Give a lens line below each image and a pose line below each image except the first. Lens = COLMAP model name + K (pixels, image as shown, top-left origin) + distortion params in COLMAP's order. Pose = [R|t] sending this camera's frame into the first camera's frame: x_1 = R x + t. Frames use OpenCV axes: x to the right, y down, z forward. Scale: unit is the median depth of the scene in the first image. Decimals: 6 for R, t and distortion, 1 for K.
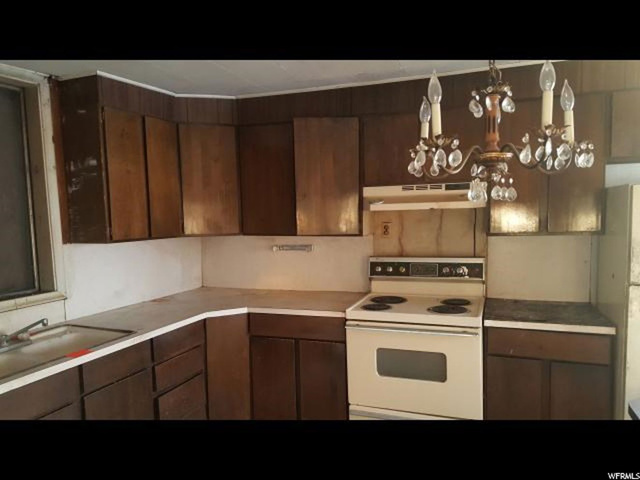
lens RADIAL K [[462.4, 0, 322.8], [0, 462.4, 251.0], [0, 0, 1]] dist [0.129440, -0.181011]
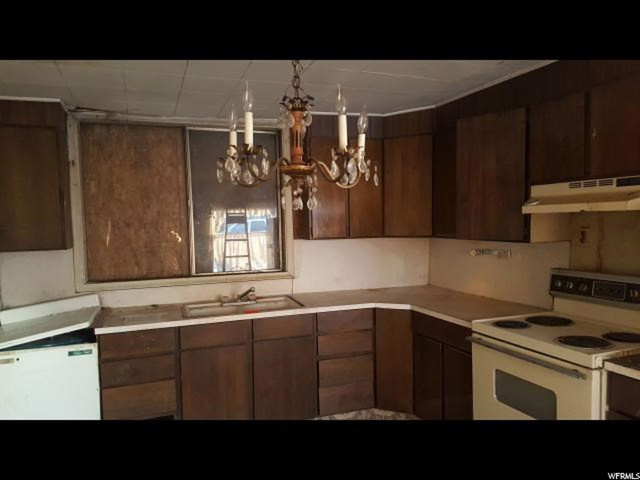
lens RADIAL K [[462.4, 0, 322.8], [0, 462.4, 251.0], [0, 0, 1]] dist [0.129440, -0.181011]
pose [[0.662126, 0.056907, -0.747229, 0.529551], [-0.058608, 0.997991, 0.024071, -0.016989], [0.747097, 0.027856, 0.664131, 0.143057]]
